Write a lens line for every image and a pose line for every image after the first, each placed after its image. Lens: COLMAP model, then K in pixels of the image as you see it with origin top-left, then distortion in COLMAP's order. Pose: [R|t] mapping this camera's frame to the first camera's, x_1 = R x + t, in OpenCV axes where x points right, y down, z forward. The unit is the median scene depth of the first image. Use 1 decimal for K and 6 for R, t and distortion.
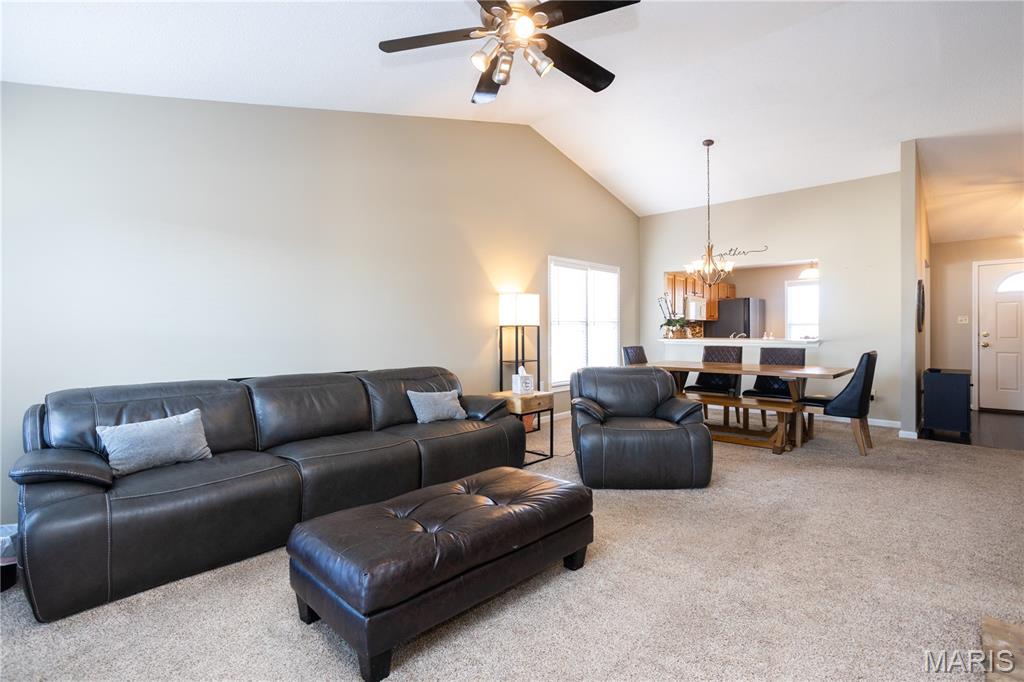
lens RADIAL K [[491.3, 0, 502.2], [0, 491.3, 332.9], [0, 0, 1]] dist [-0.018437, 0.000427]
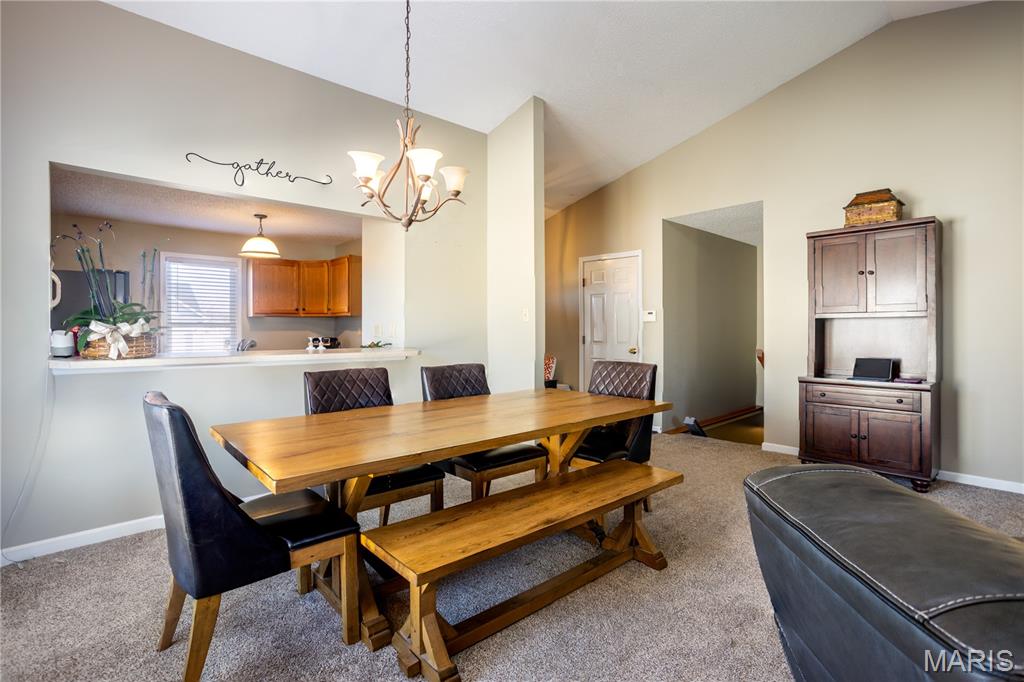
lens RADIAL K [[491.3, 0, 502.2], [0, 491.3, 332.9], [0, 0, 1]] dist [-0.018437, 0.000427]
pose [[0.072627, -0.002771, 0.997355, 0.018566], [0.007936, 0.999966, 0.002201, -0.005812], [-0.997328, 0.007755, 0.072646, 0.781760]]
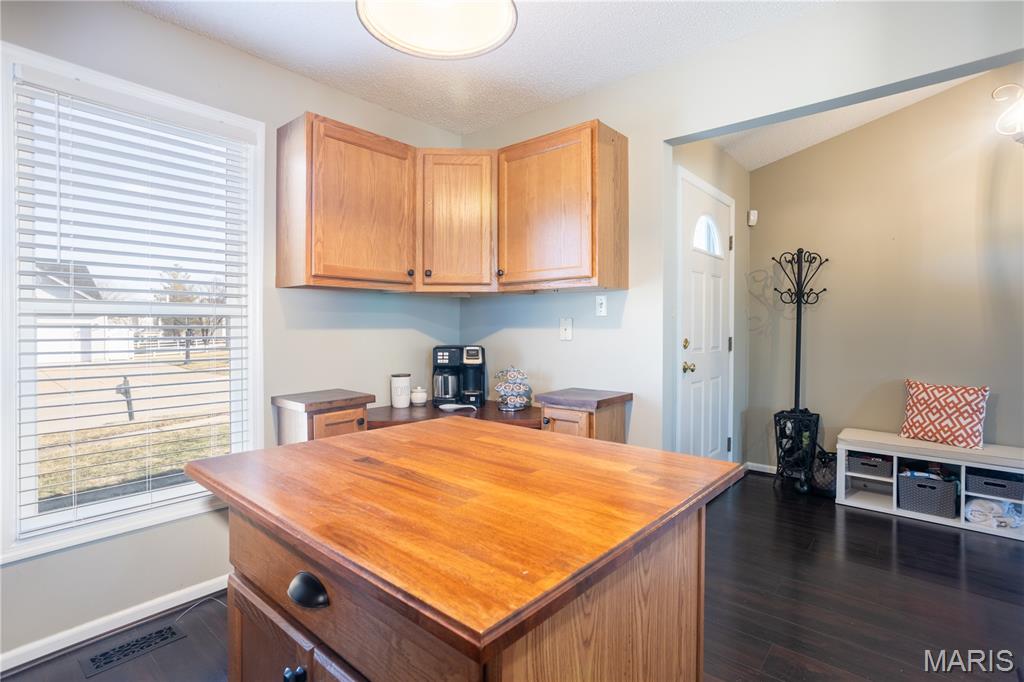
lens RADIAL K [[485.6, 0, 524.7], [0, 485.6, 340.6], [0, 0, 1]] dist [-0.000168, -0.000029]
pose [[-0.074426, -0.024427, 0.996927, 0.599742], [0.006258, 0.999669, 0.024961, -0.011282], [-0.997207, 0.008096, -0.074248, 1.208496]]
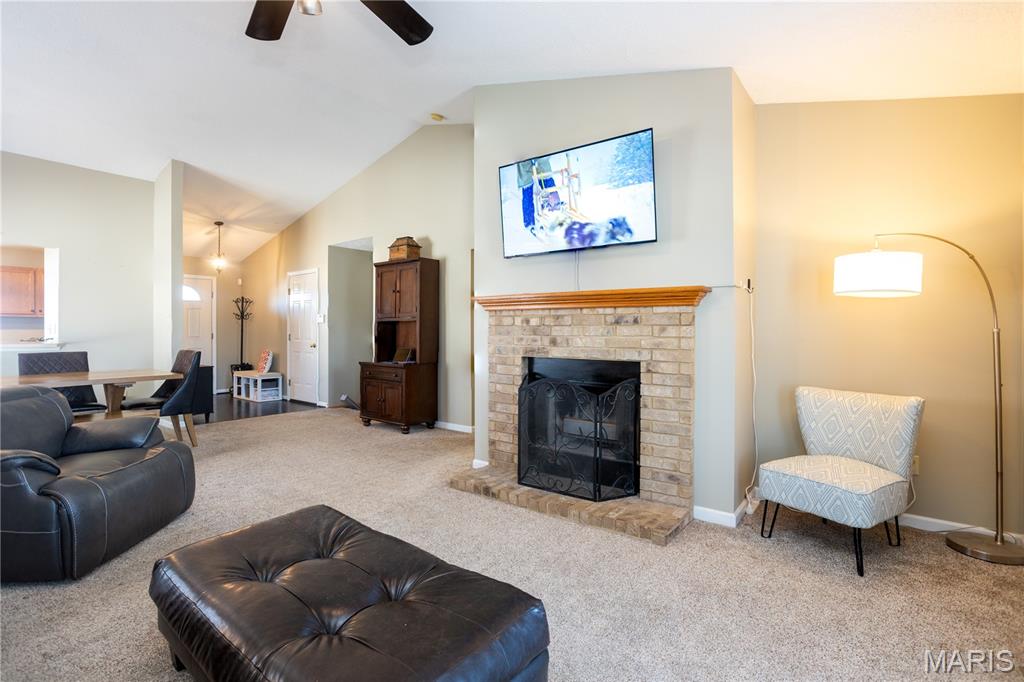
lens RADIAL K [[491.3, 0, 502.2], [0, 491.3, 332.9], [0, 0, 1]] dist [-0.018437, 0.000427]
pose [[-0.096438, -0.000573, 0.995339, -0.267392], [0.003023, 0.999995, 0.000868, 0.000836], [-0.995334, 0.003092, -0.096436, 0.285898]]
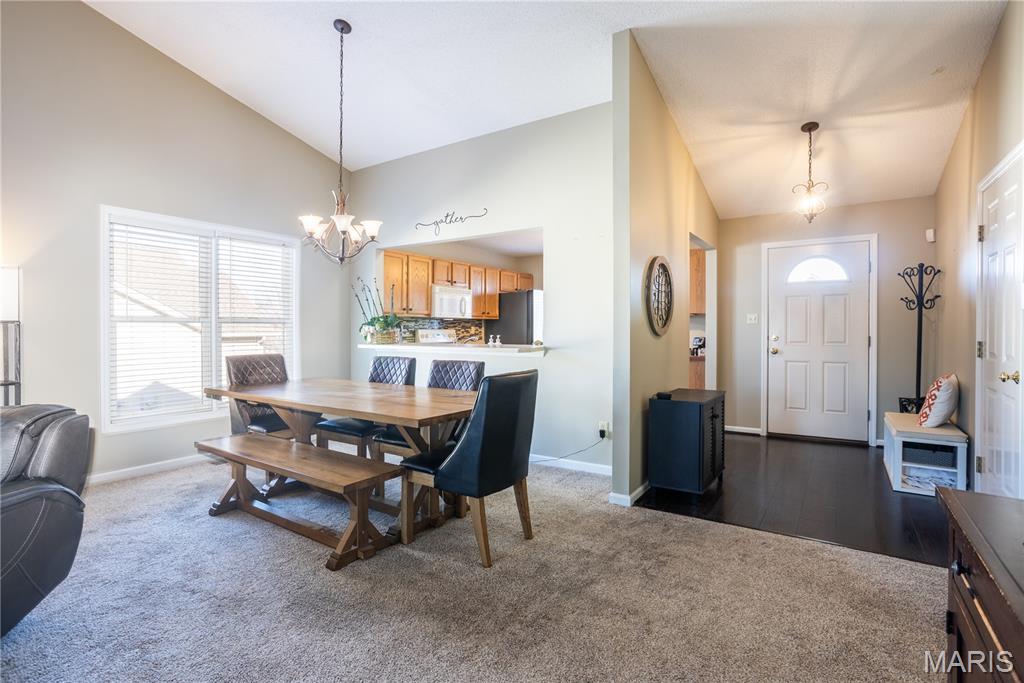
lens RADIAL K [[495.8, 0, 512.1], [0, 495.8, 336.3], [0, 0, 1]] dist [-0.049142, 0.031632]
pose [[0.983240, 0.000248, 0.182314, 0.457184], [-0.001118, 0.999988, 0.004666, -0.002663], [-0.182311, -0.004792, 0.983229, 0.312928]]
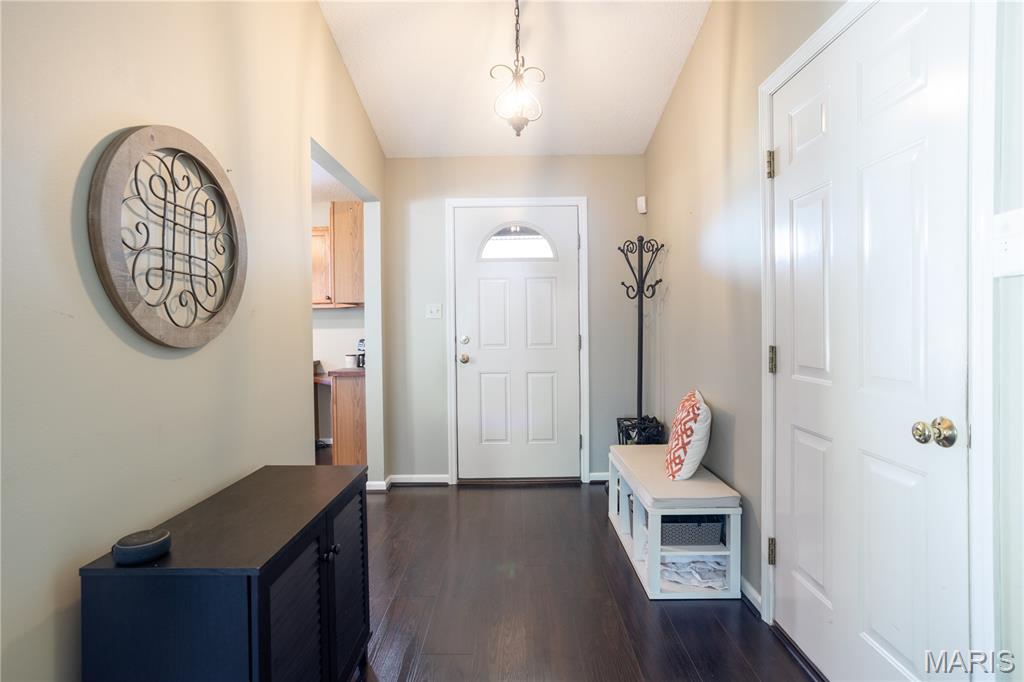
lens RADIAL K [[495.8, 0, 512.1], [0, 495.8, 335.8], [0, 0, 1]] dist [-0.049142, 0.031632]
pose [[0.718941, -0.017531, 0.694850, 0.684209], [0.012194, 0.999846, 0.012610, -0.007025], [-0.694964, -0.000593, 0.719044, 0.593797]]
